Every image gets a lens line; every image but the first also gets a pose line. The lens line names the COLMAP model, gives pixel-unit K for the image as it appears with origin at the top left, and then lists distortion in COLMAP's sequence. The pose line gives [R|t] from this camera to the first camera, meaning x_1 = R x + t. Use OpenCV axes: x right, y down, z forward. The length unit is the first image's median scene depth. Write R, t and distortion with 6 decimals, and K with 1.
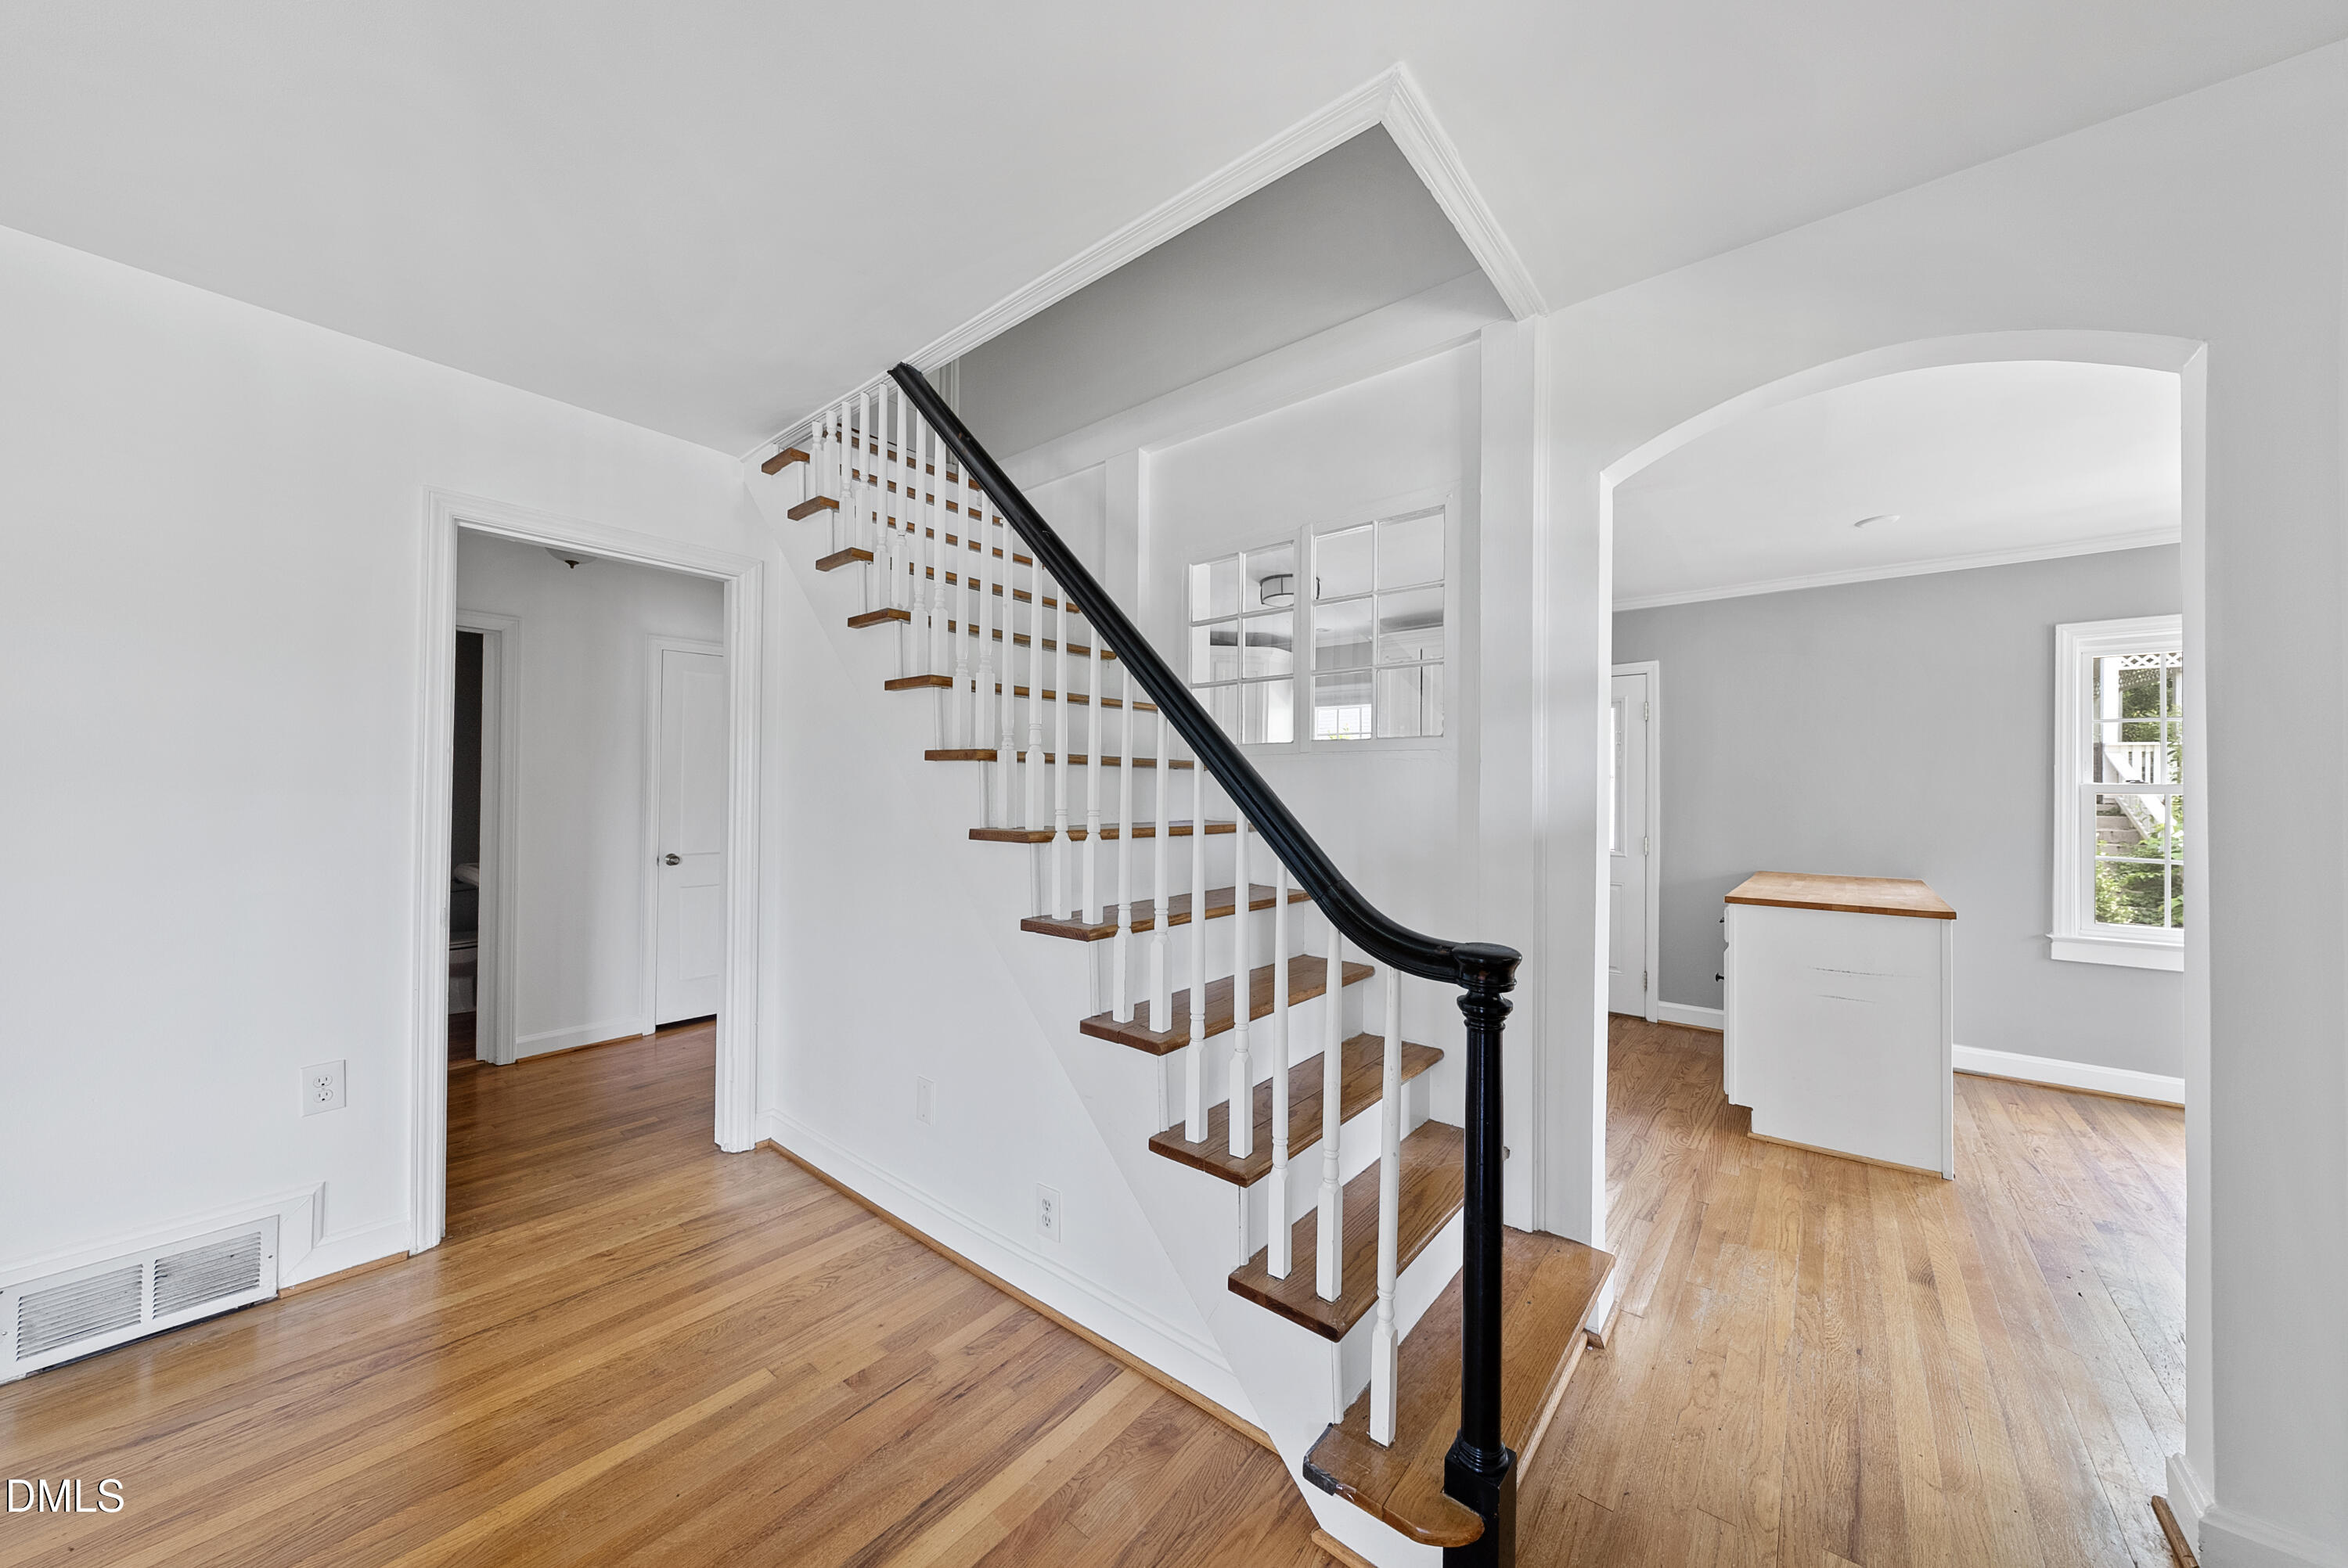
lens RADIAL K [[804.8, 0, 1176.1], [0, 804.8, 786.6], [0, 0, 1]] dist [-0.000966, -0.000144]
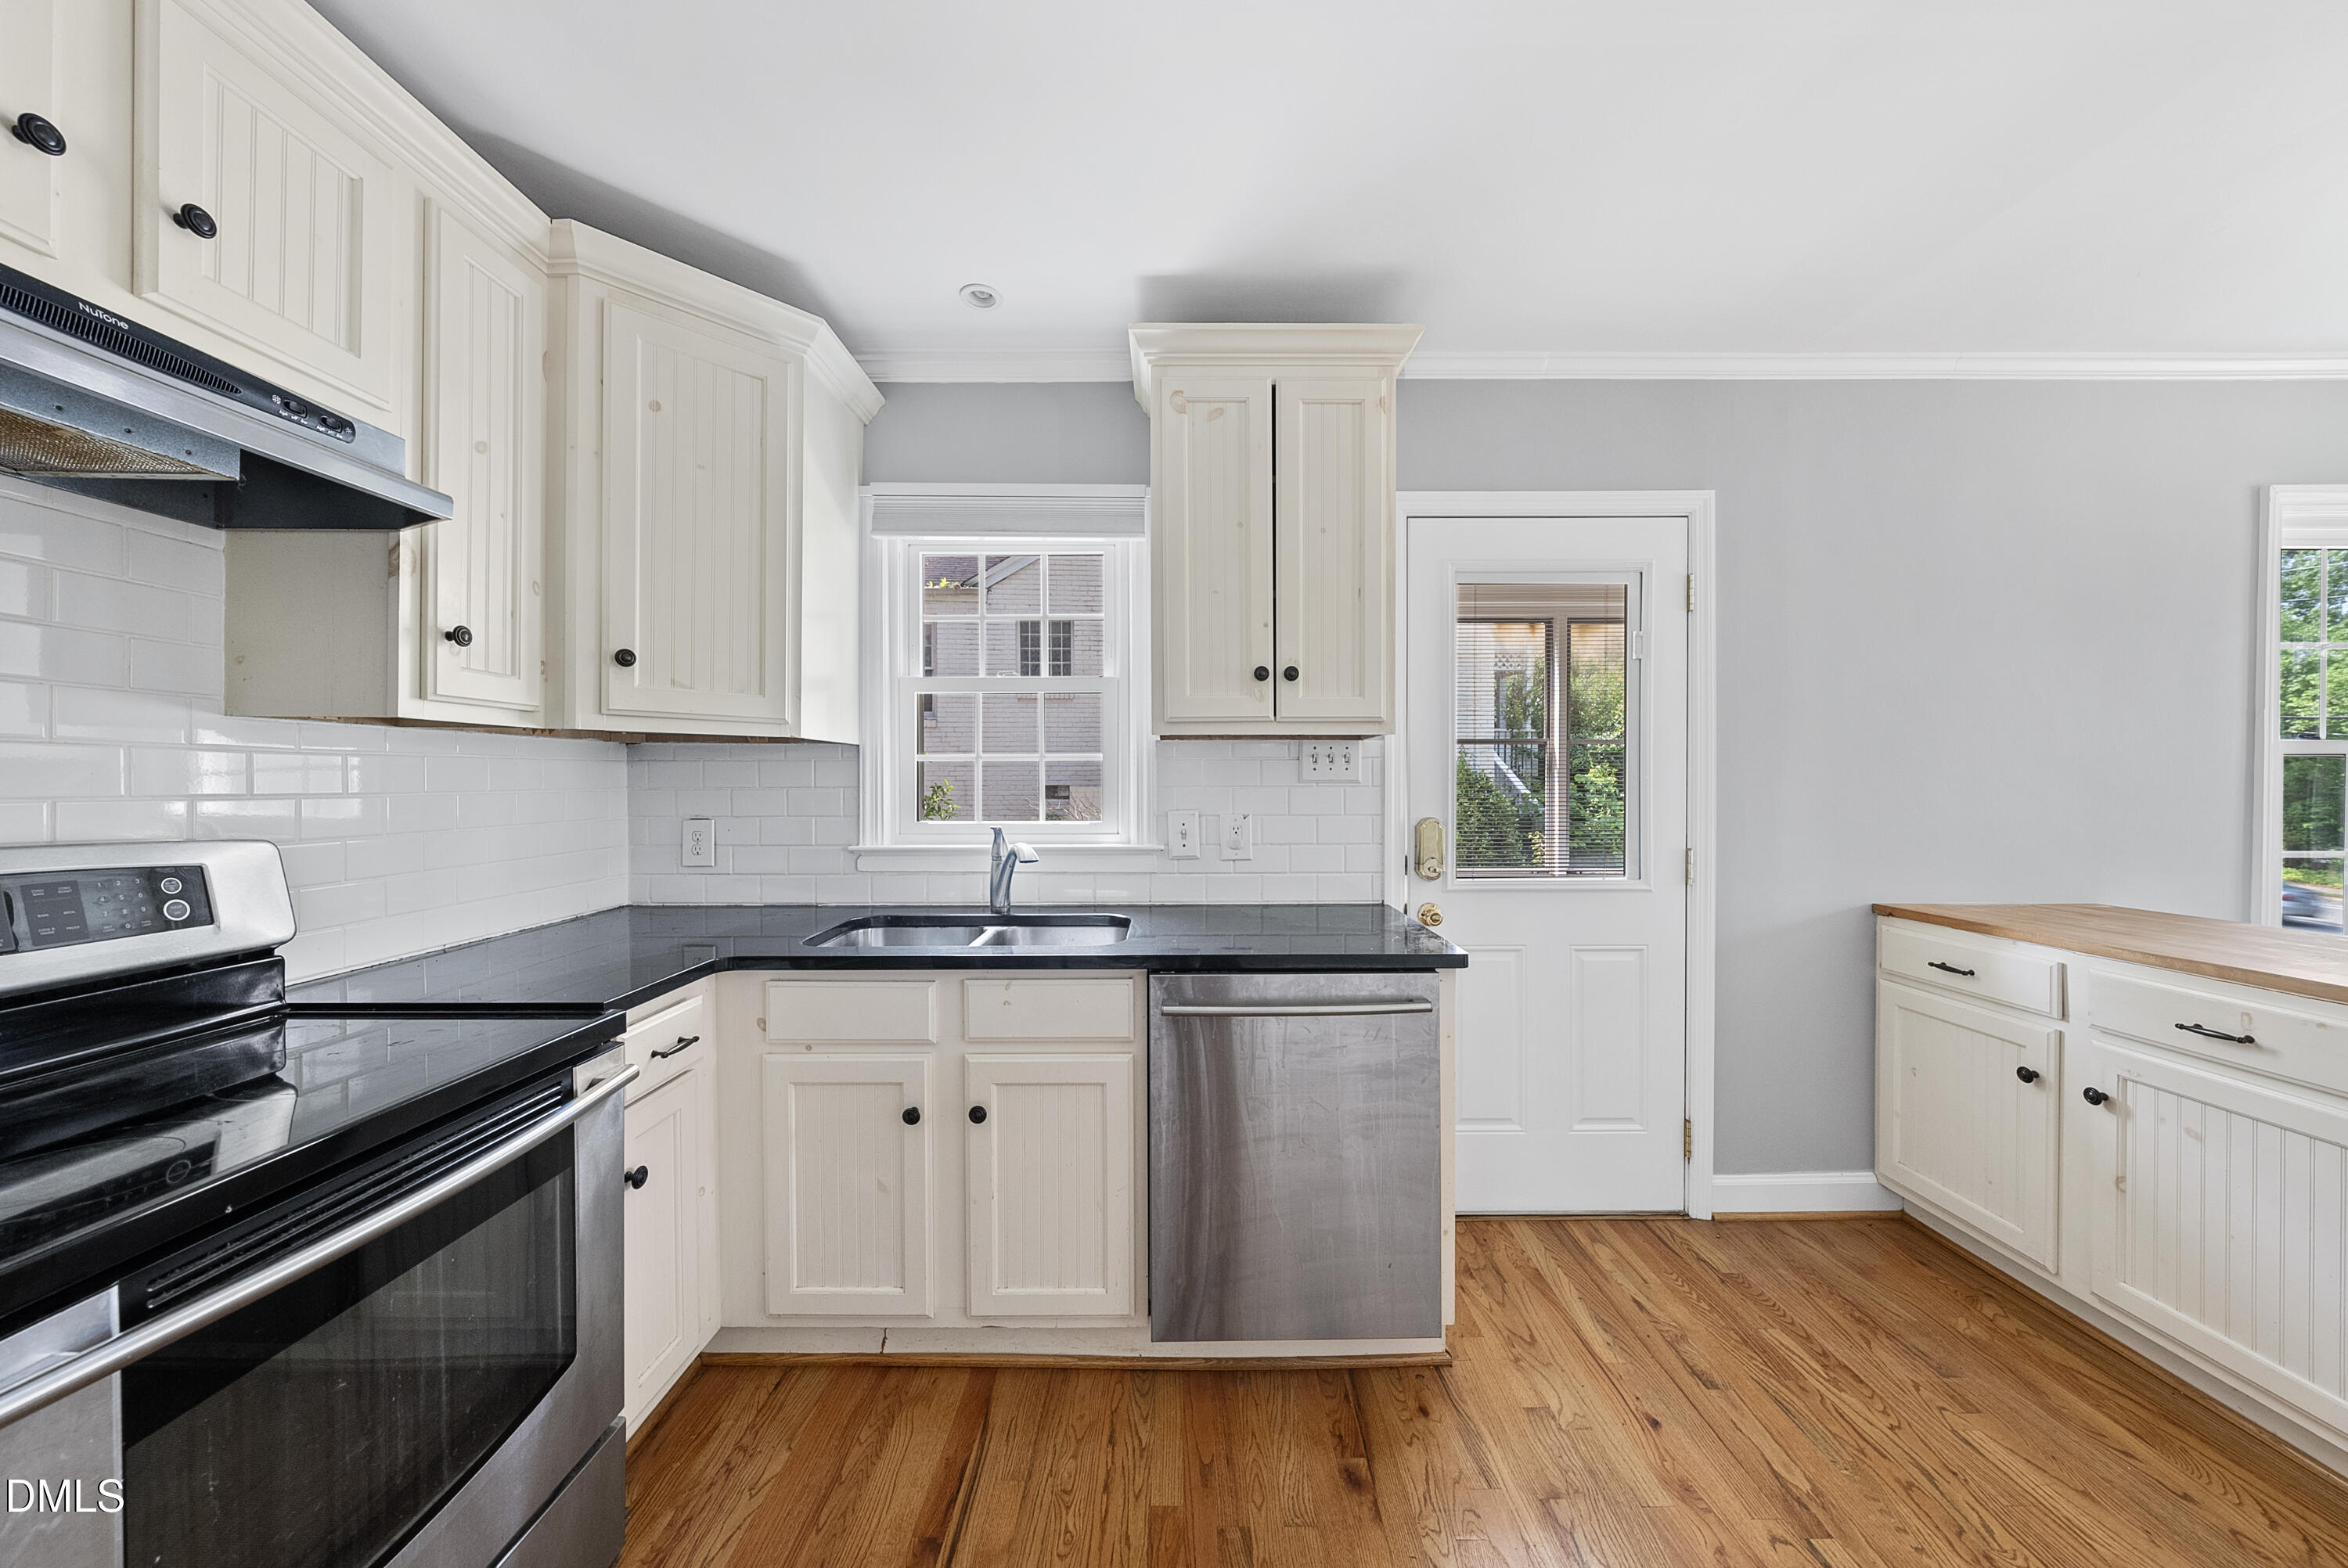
lens RADIAL K [[808.7, 0, 1176.8], [0, 808.7, 785.3], [0, 0, 1]] dist [-0.002210, -0.000385]
pose [[0.773818, -0.012818, 0.633279, 0.078640], [-0.000094, 0.999793, 0.020352, 0.041875], [-0.633408, -0.015808, 0.773656, 2.270015]]
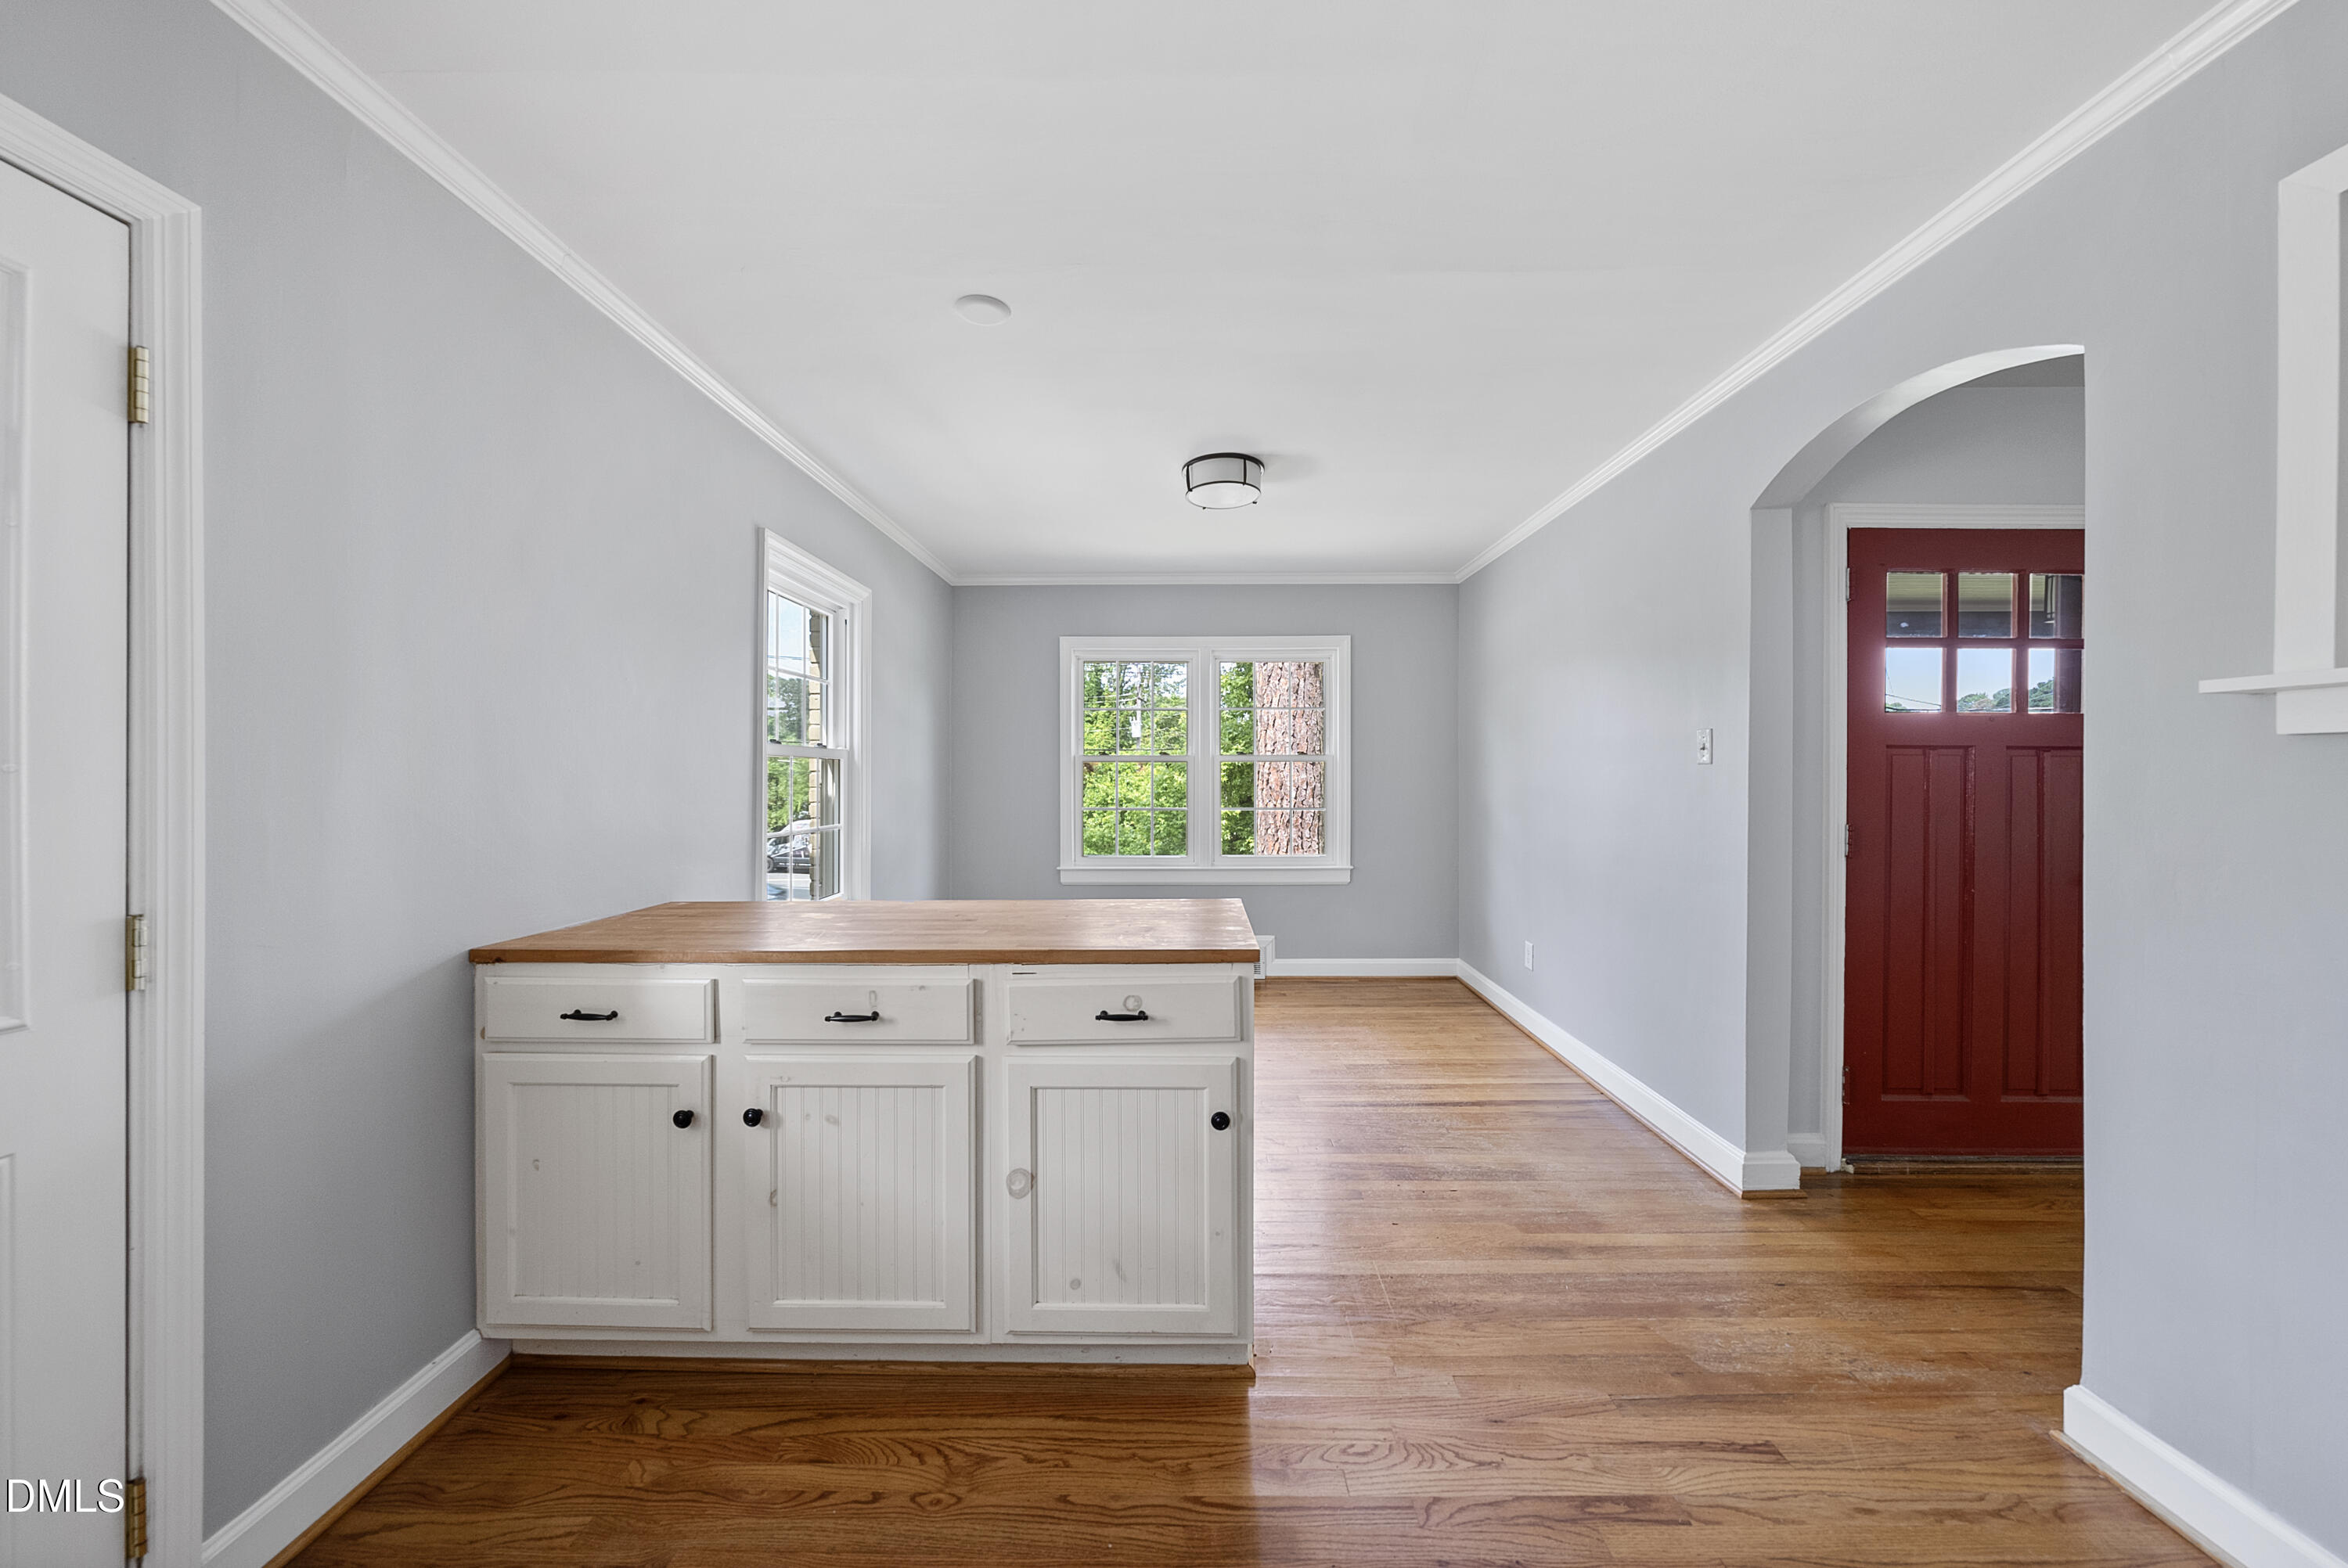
lens RADIAL K [[816.7, 0, 1174.4], [0, 816.7, 778.9], [0, 0, 1]] dist [-0.001568, 0.000124]
pose [[-0.624129, -0.010874, 0.781245, 0.568027], [-0.015119, 0.999884, 0.001839, 0.051266], [-0.781175, -0.010664, -0.624221, 2.532296]]
